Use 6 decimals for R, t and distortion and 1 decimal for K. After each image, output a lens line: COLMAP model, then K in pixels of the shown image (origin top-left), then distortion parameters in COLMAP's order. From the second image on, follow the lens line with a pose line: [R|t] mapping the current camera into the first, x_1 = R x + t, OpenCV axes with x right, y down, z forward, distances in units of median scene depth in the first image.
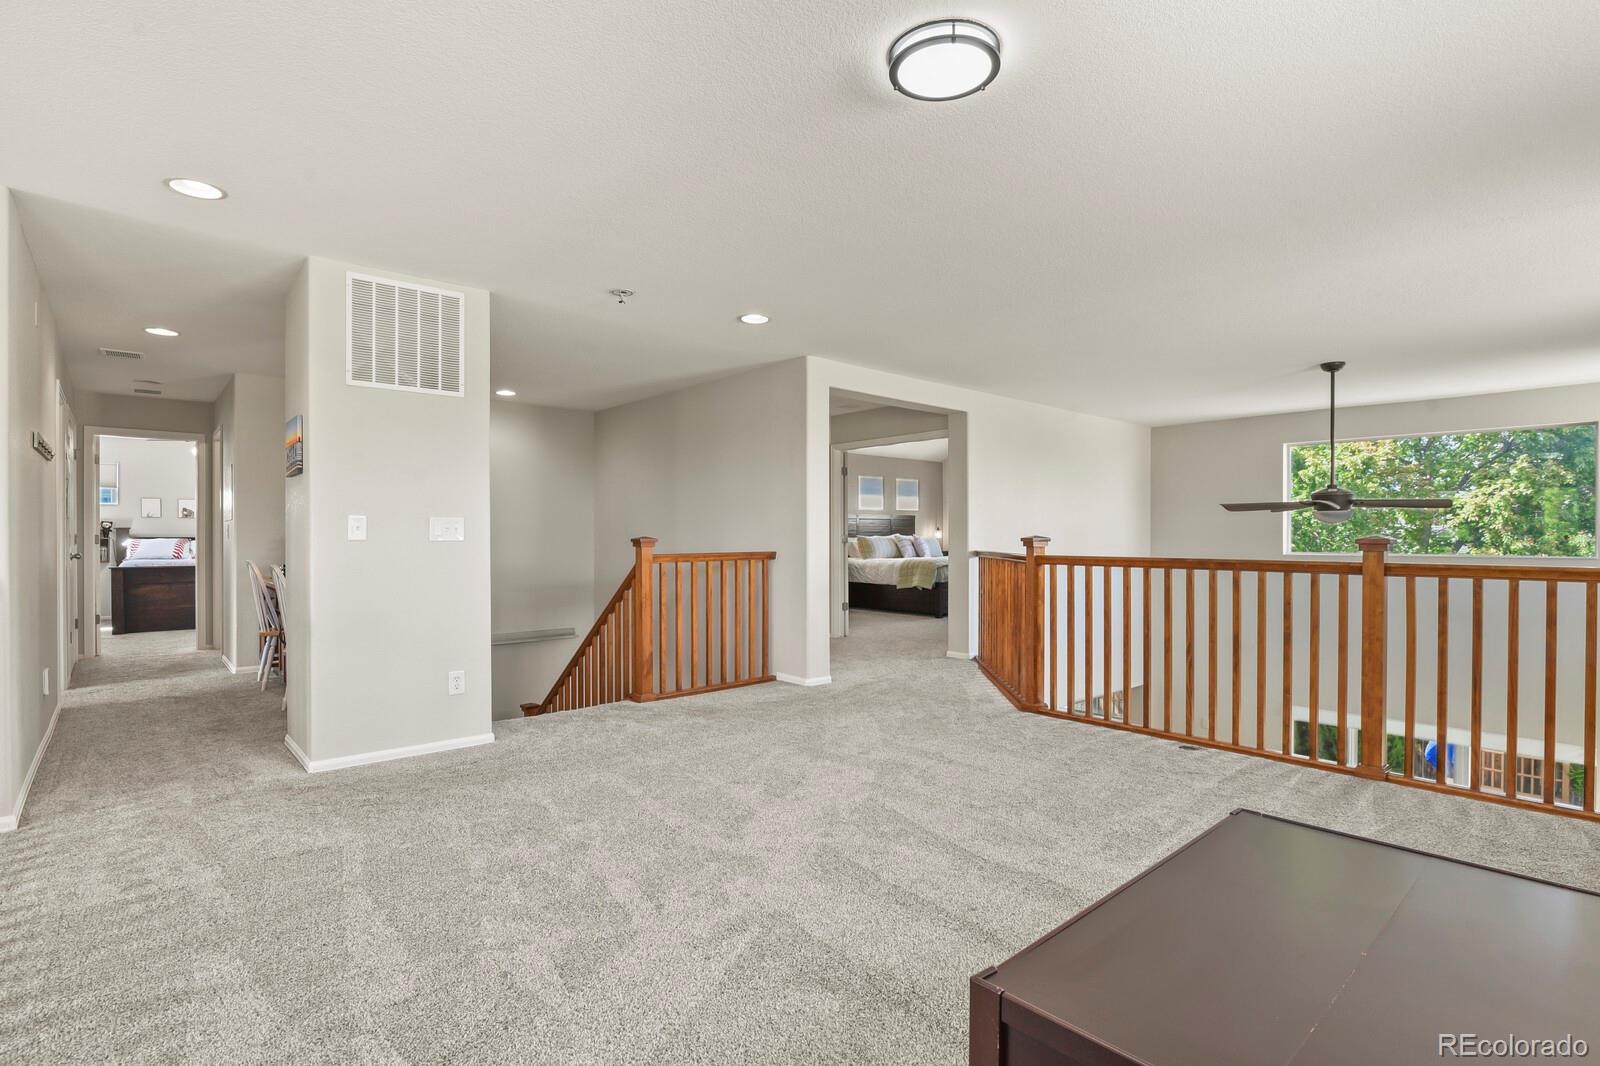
lens RADIAL K [[776.3, 0, 790.9], [0, 776.3, 537.0], [0, 0, 1]] dist [-0.010851, -0.003902]
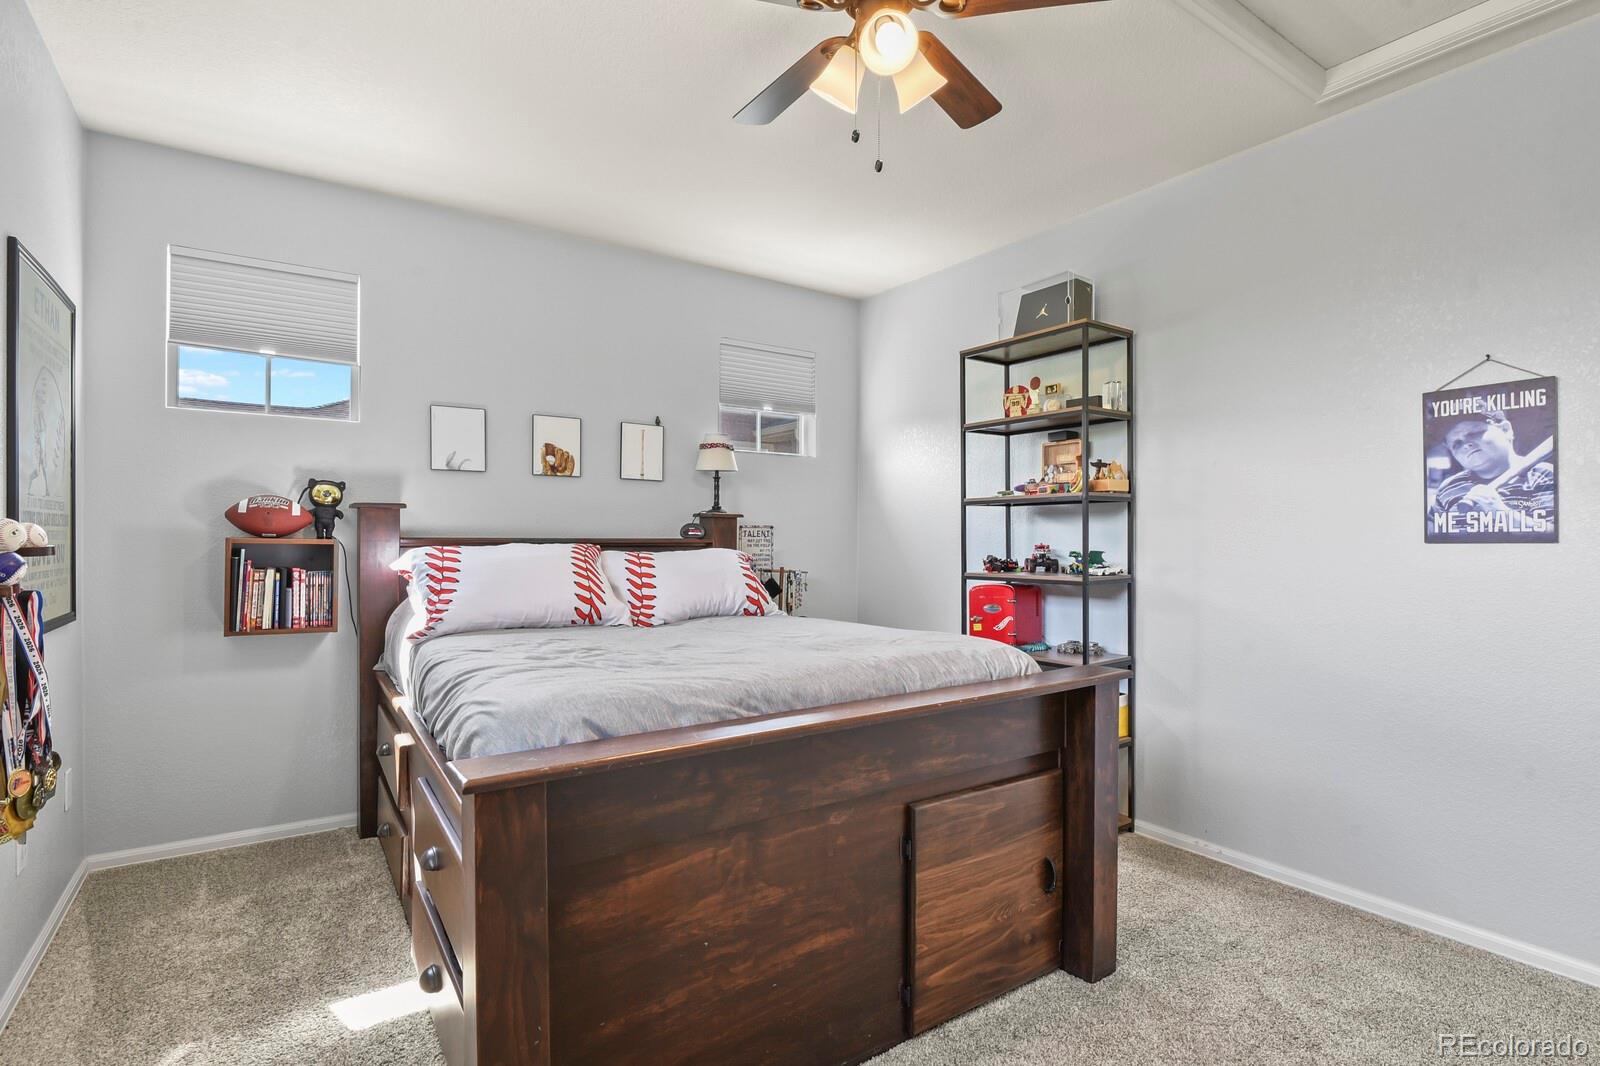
lens RADIAL K [[776.3, 0, 801.6], [0, 776.3, 537.1], [0, 0, 1]] dist [-0.010851, -0.003902]
pose [[0.994453, 0.002526, -0.105154, -0.616803], [-0.003200, 0.999975, -0.006245, 0.000999], [0.105136, 0.006547, 0.994436, 0.662380]]
